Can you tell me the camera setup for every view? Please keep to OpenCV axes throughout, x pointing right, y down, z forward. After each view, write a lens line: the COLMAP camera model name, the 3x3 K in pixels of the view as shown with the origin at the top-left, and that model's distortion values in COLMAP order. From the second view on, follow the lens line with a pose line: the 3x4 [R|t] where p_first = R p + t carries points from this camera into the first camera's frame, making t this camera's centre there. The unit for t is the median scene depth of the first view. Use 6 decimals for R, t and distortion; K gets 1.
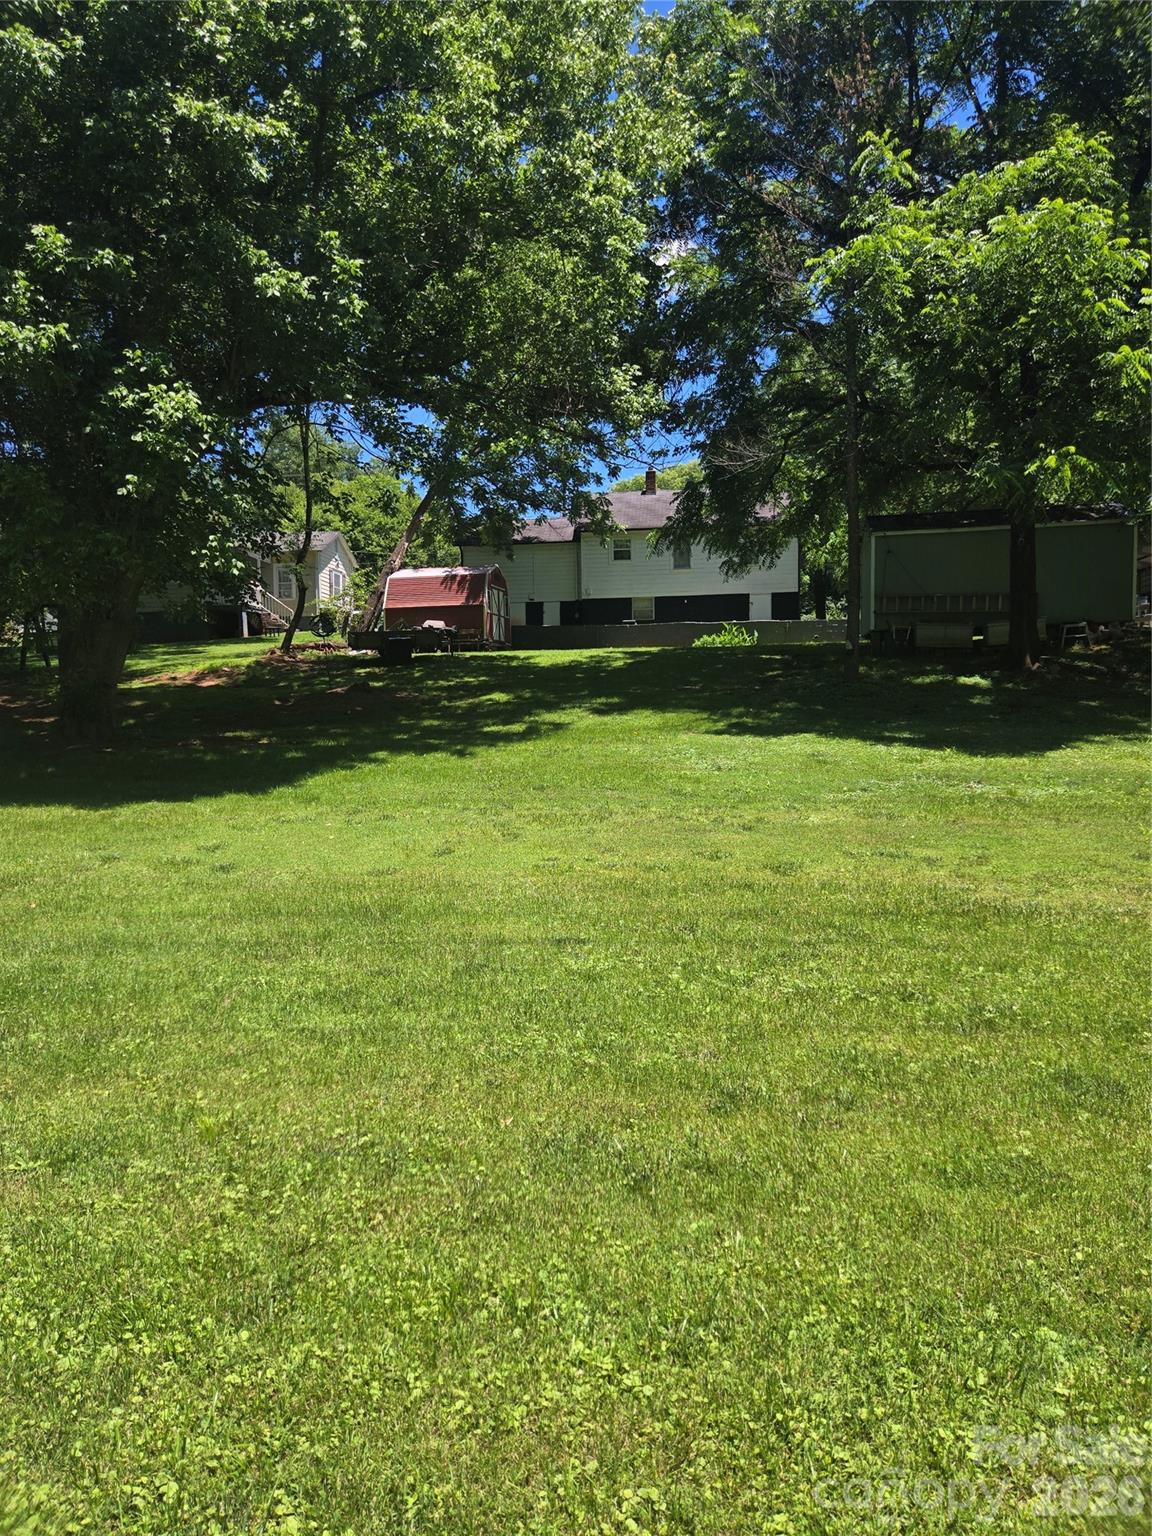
lens RADIAL K [[1049.9, 0, 577.2], [0, 1049.9, 761.3], [0, 0, 1]] dist [0.094403, -0.083356]
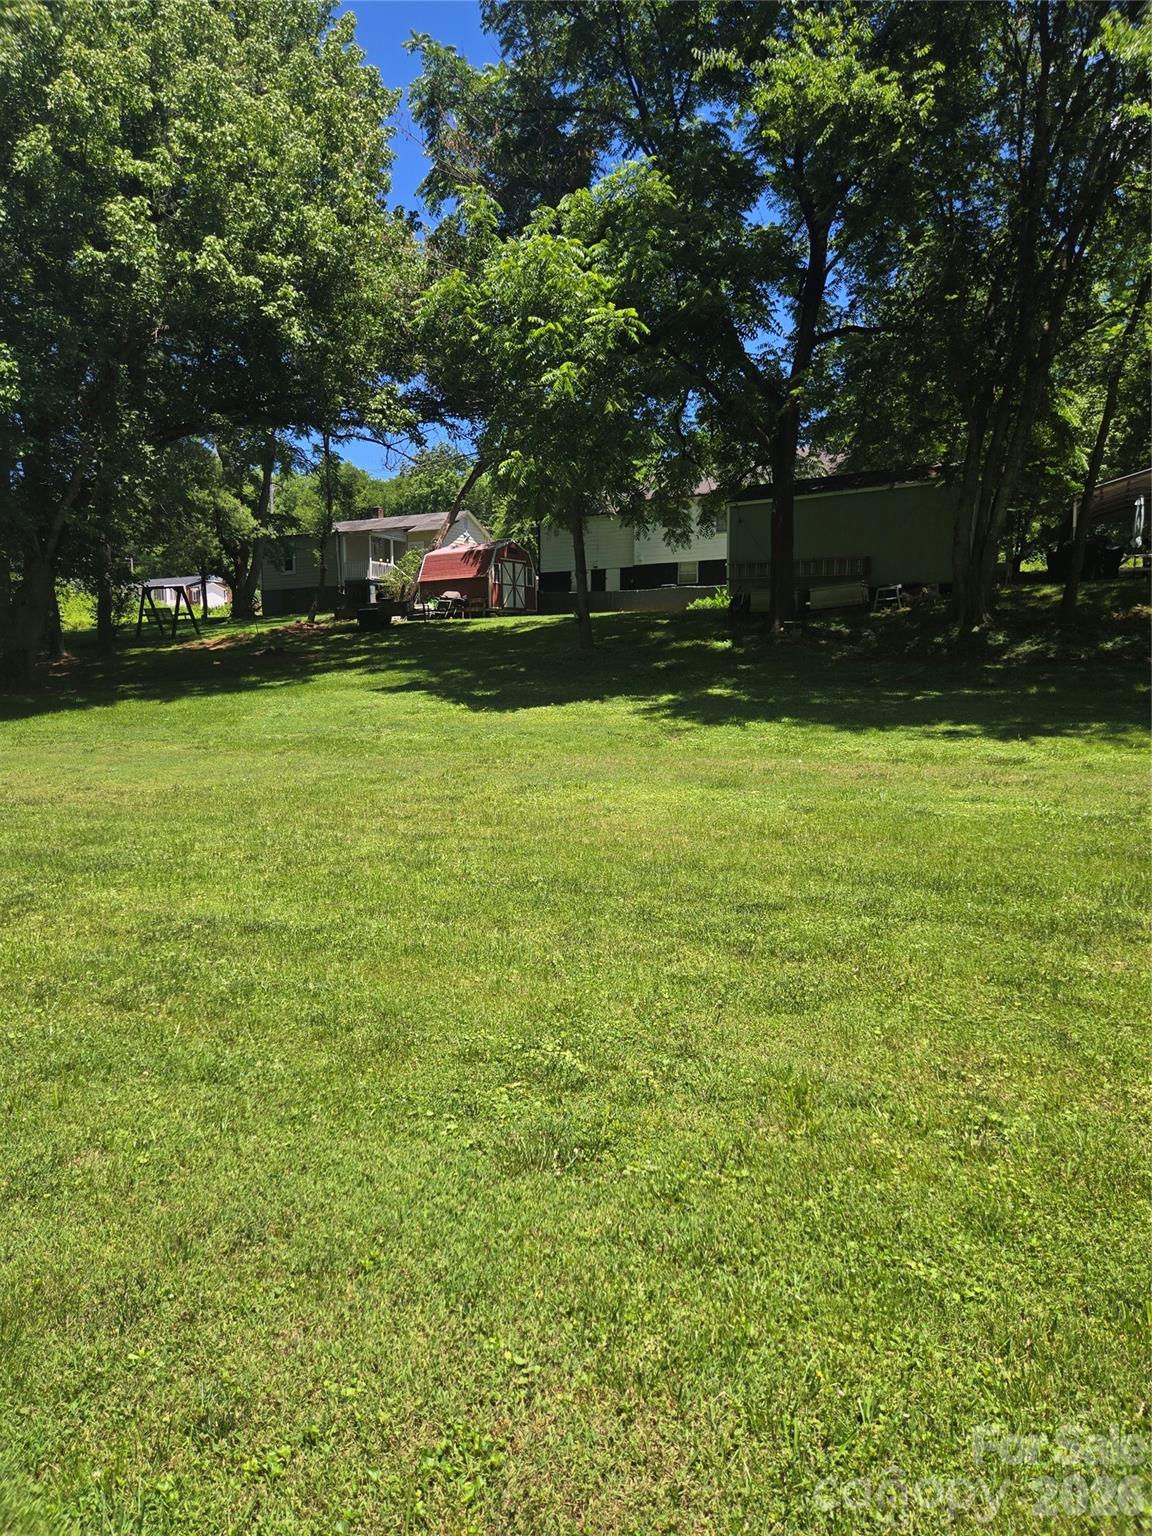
lens RADIAL K [[1065.7, 0, 549.0], [0, 1065.7, 764.8], [0, 0, 1]] dist [0.089086, -0.089070]
pose [[0.941379, 0.031559, -0.335872, 0.111549], [-0.017814, 0.998876, 0.043926, 0.000740], [0.336881, -0.035368, 0.940883, -0.021277]]
